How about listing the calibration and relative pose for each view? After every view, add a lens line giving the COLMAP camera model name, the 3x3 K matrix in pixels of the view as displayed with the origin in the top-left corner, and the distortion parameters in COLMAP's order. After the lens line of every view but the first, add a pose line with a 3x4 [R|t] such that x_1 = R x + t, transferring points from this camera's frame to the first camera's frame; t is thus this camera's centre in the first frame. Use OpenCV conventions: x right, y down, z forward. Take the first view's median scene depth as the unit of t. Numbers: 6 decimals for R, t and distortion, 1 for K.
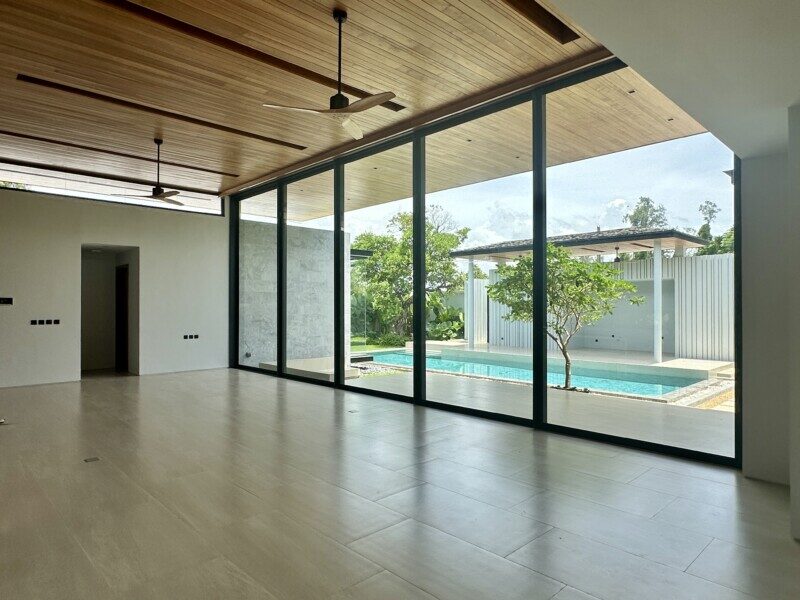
lens RADIAL K [[502.4, 0, 392.4], [0, 502.4, 304.2], [0, 0, 1]] dist [-0.003884, -0.001007]
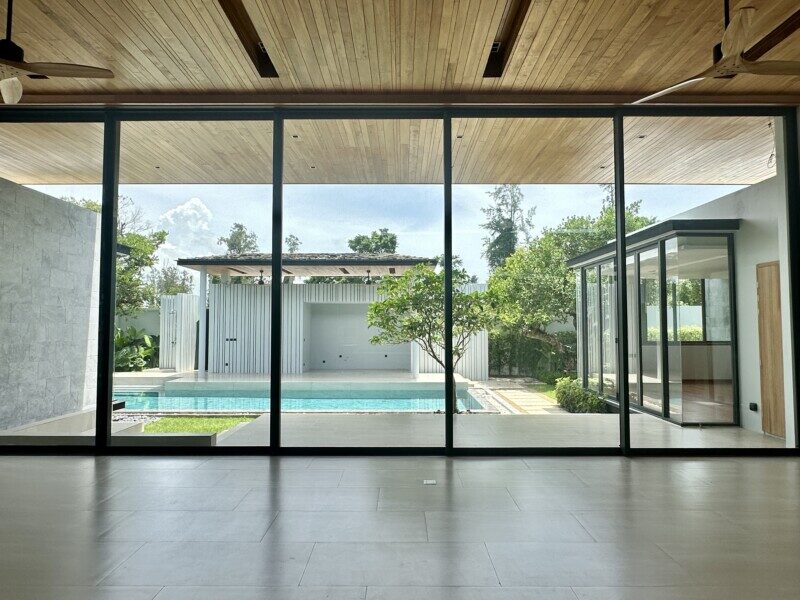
lens RADIAL K [[502.4, 0, 407.1], [0, 502.4, 306.0], [0, 0, 1]] dist [-0.003884, -0.001007]
pose [[0.681277, 0.029219, 0.731443, -0.385596], [-0.002891, 0.999303, -0.037227, -0.001468], [-0.732020, 0.023247, 0.680886, 0.347681]]
